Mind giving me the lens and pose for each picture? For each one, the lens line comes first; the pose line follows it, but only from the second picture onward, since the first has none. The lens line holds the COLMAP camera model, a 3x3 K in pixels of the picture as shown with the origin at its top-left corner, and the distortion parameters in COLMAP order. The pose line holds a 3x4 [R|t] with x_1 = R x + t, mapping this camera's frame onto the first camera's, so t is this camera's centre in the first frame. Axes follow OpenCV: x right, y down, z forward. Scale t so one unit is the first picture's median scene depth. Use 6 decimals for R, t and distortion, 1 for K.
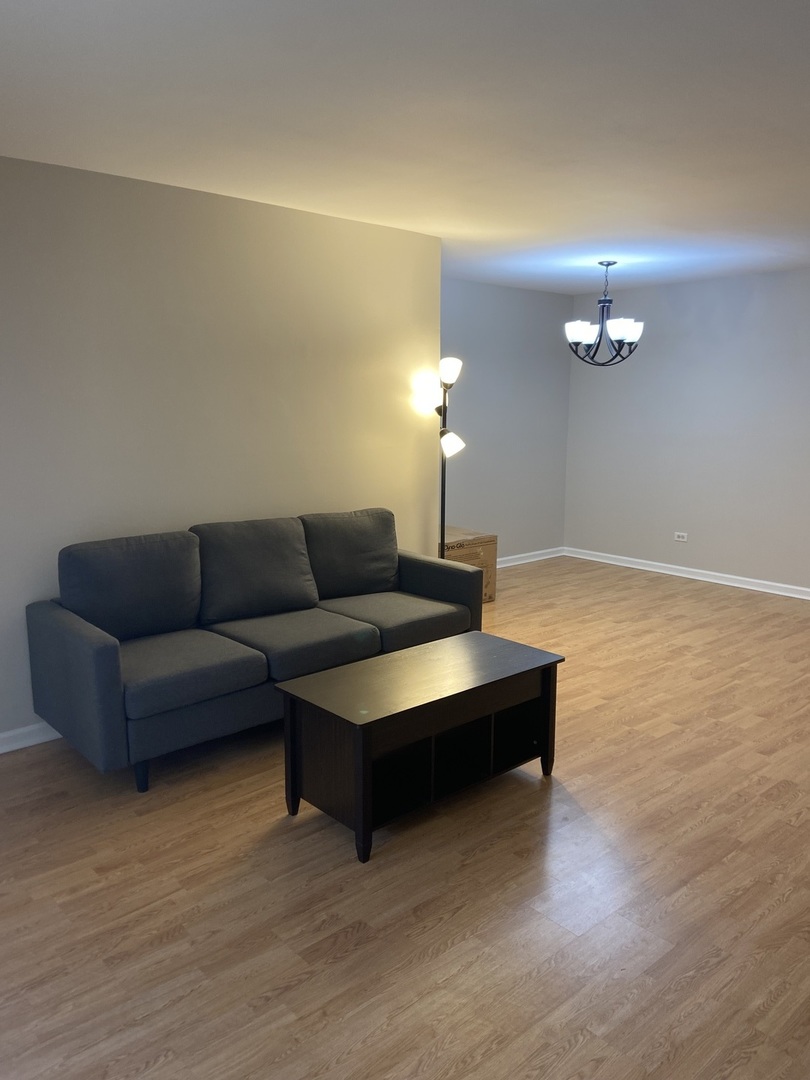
lens RADIAL K [[818.3, 0, 405.4], [0, 818.3, 540.3], [0, 0, 1]] dist [-0.016930, -0.008206]
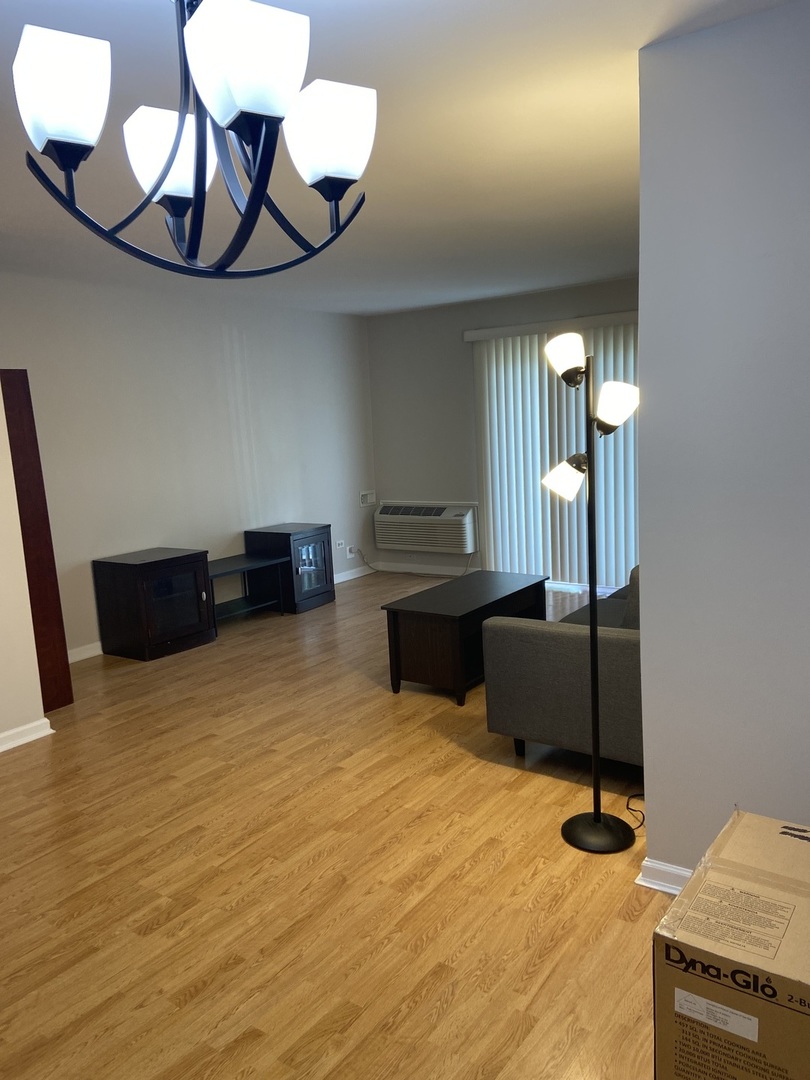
lens RADIAL K [[818.3, 0, 402.8], [0, 818.3, 542.1], [0, 0, 1]] dist [-0.016930, -0.008206]
pose [[-0.973921, 0.085827, -0.210026, 0.317174], [0.015580, 0.948804, 0.315481, -0.279988], [0.226350, 0.303981, -0.925398, 1.622797]]
